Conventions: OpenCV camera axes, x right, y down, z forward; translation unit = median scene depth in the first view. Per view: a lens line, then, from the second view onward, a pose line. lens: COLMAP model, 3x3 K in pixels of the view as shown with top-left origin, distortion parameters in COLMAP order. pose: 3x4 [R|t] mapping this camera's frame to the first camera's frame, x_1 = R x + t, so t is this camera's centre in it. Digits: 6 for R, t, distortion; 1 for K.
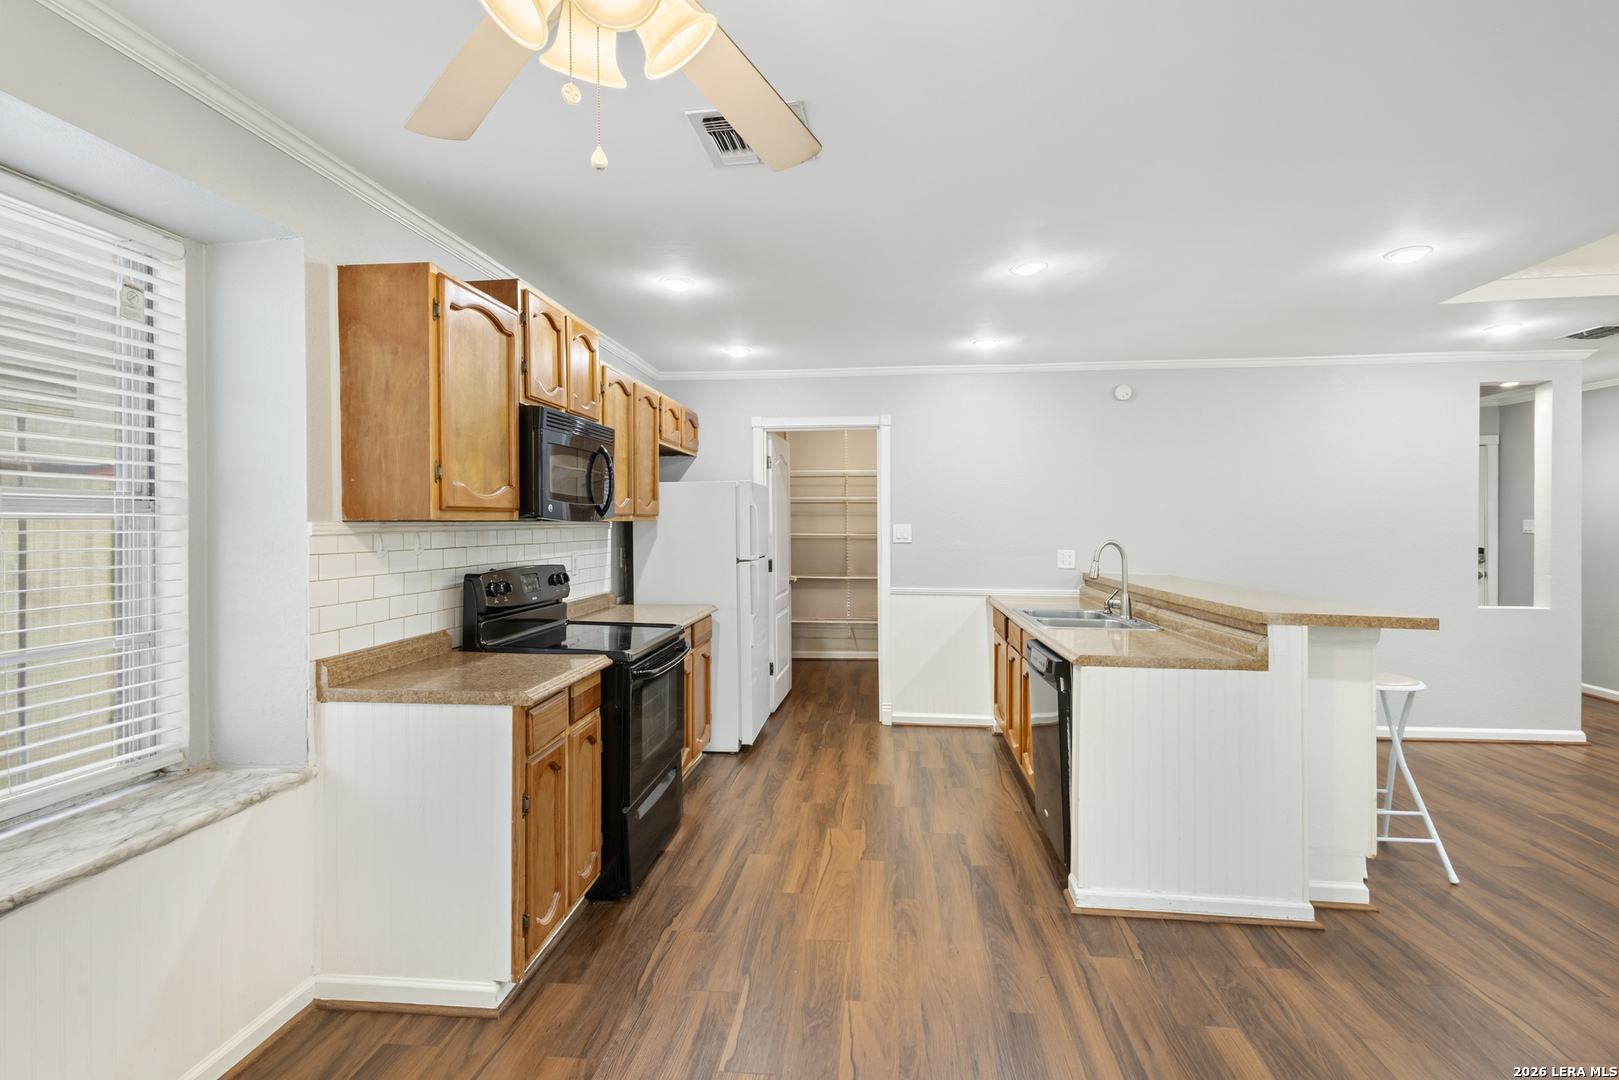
lens RADIAL K [[749.8, 0, 820.2], [0, 749.8, 529.8], [0, 0, 1]] dist [0.010424, -0.001330]
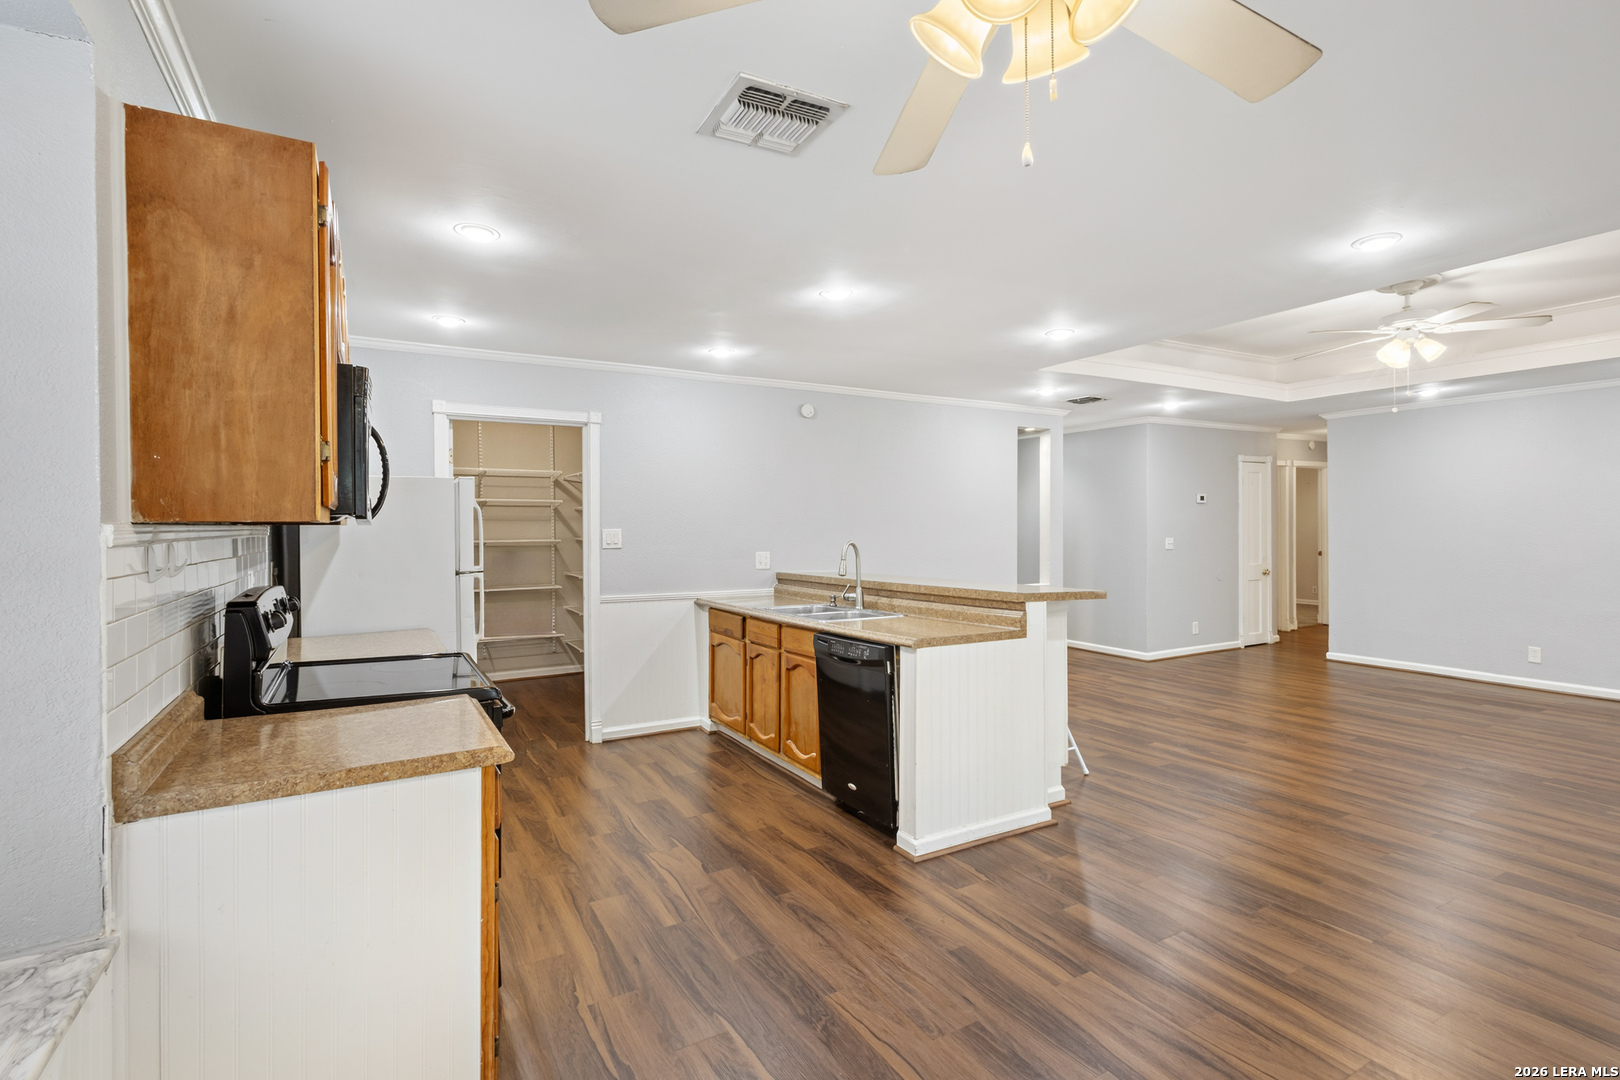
lens RADIAL K [[750.2, 0, 820.9], [0, 750.2, 534.3], [0, 0, 1]] dist [0.010424, -0.001330]
pose [[0.809377, -0.009170, 0.587218, -0.462791], [0.010369, 0.999945, 0.001324, 0.002222], [-0.587198, 0.005017, 0.809428, 0.148579]]
